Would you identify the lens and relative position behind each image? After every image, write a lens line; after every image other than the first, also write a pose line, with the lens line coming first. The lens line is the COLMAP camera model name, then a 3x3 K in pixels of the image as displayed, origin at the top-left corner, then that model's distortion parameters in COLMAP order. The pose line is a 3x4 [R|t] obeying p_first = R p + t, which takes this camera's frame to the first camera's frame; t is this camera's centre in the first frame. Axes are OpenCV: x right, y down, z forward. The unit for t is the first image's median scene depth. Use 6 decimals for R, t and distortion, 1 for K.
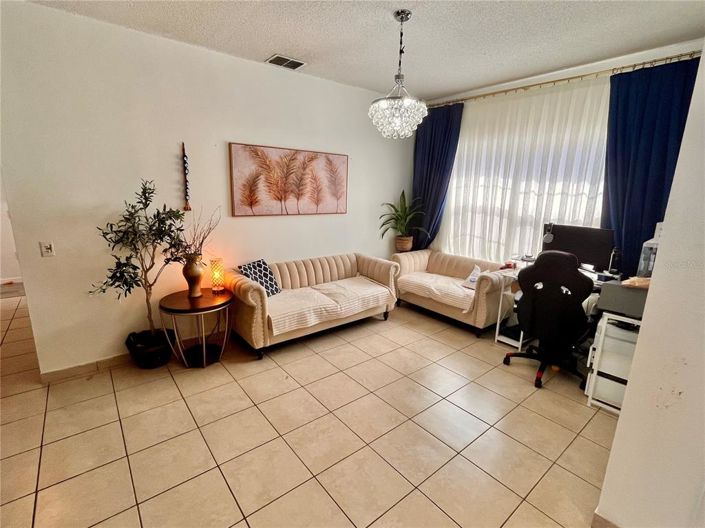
lens RADIAL K [[346.9, 0, 349.8], [0, 346.9, 260.5], [0, 0, 1]] dist [0.018271, 0.000287]
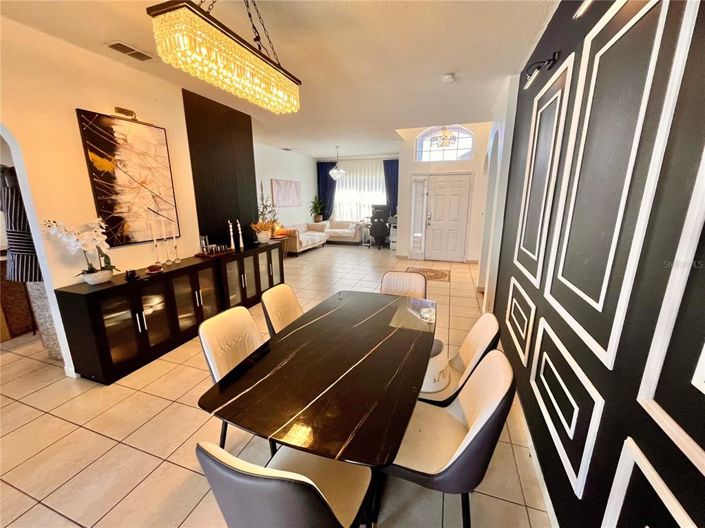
lens RADIAL K [[285.5, 0, 350.8], [0, 285.5, 265.2], [0, 0, 1]] dist [-0.001332, -0.000868]
pose [[0.837298, -0.148183, 0.526283, -0.870965], [0.131323, 0.988900, 0.069508, 0.189817], [-0.530741, 0.010914, 0.847464, -0.907054]]
